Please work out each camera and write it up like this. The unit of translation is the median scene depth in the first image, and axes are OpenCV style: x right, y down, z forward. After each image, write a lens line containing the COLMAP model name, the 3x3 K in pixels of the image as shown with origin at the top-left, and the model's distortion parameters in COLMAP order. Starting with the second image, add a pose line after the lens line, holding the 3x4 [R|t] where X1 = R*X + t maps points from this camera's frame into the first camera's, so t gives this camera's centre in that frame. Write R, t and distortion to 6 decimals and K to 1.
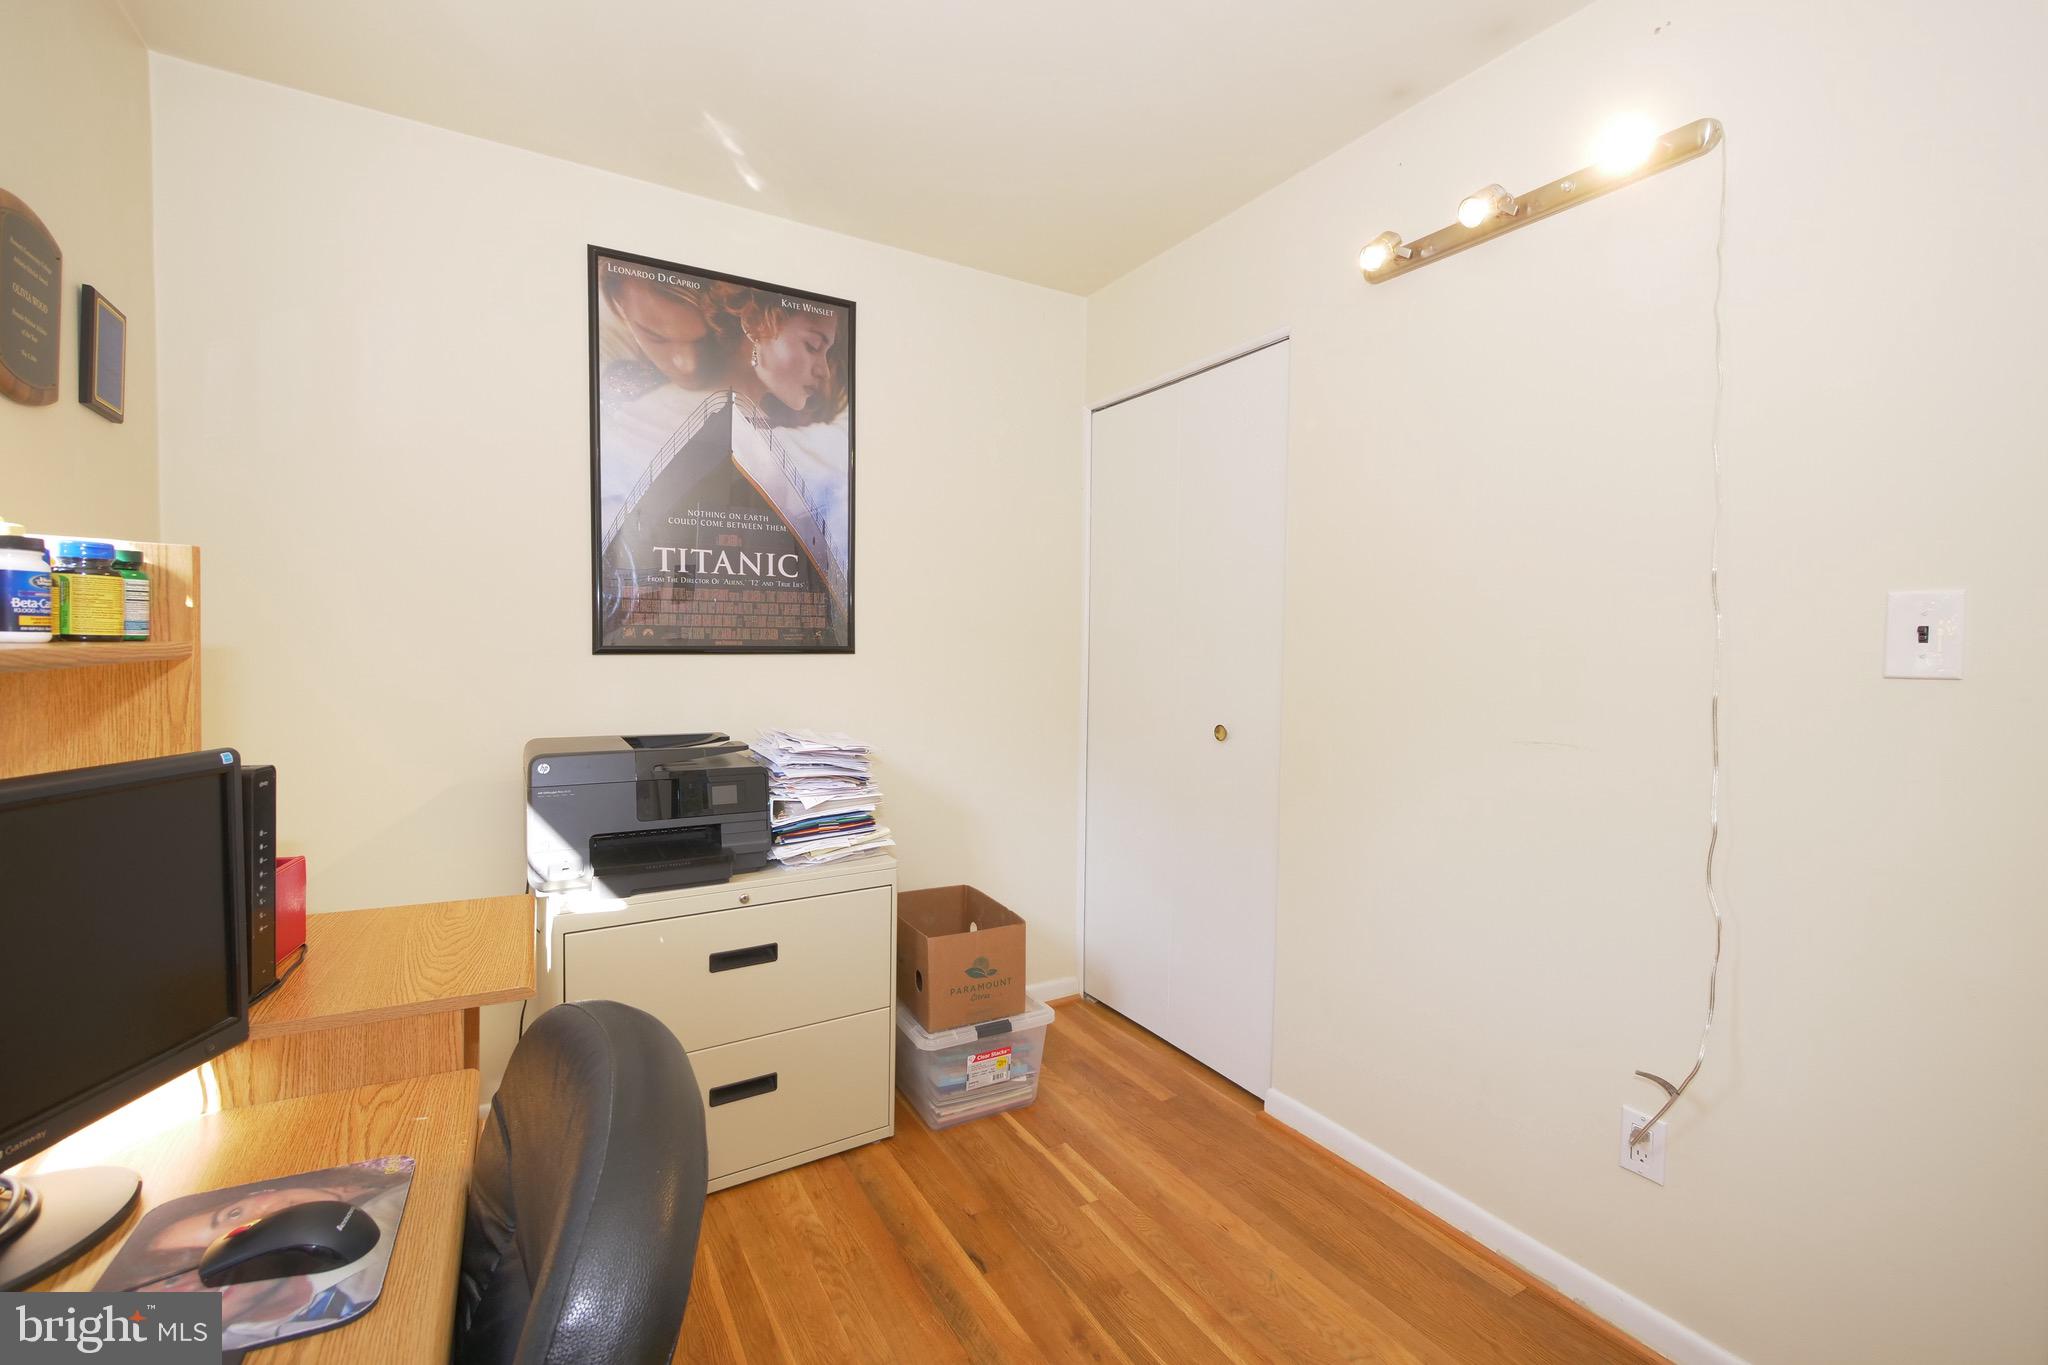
lens RADIAL K [[884.2, 0, 1015.3], [0, 884.2, 674.3], [0, 0, 1]] dist [-0.005617, -0.000063]
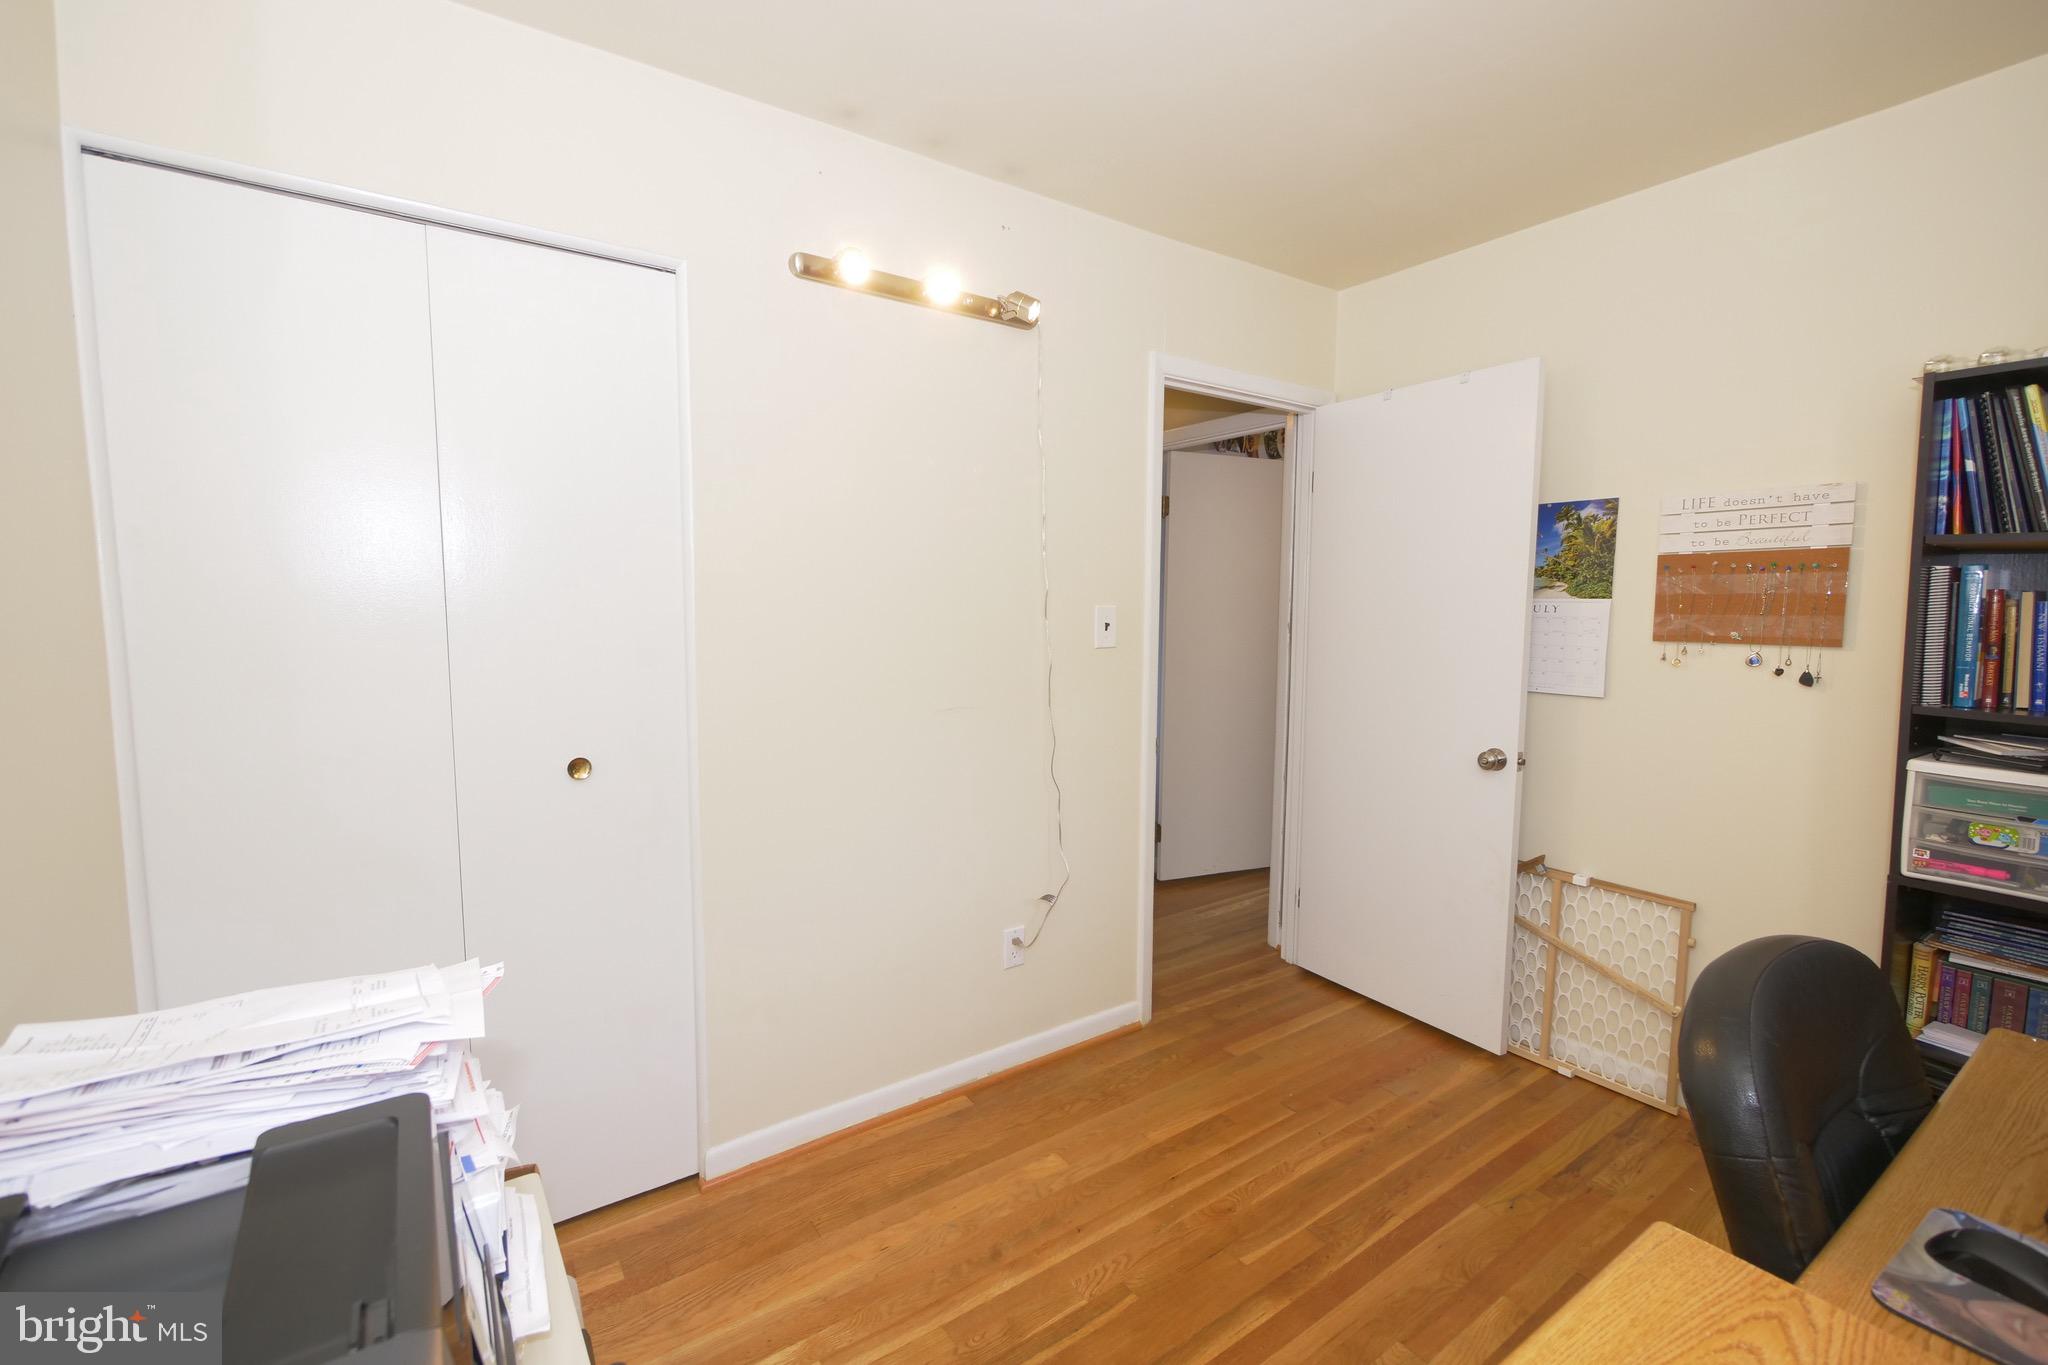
lens RADIAL K [[884.2, 0, 1015.3], [0, 884.2, 674.3], [0, 0, 1]] dist [-0.005617, -0.000063]
pose [[-0.091468, -0.092370, 0.991515, -0.675764], [0.030441, 0.994964, 0.095499, -0.090198], [-0.995343, 0.038918, -0.088195, 0.909433]]
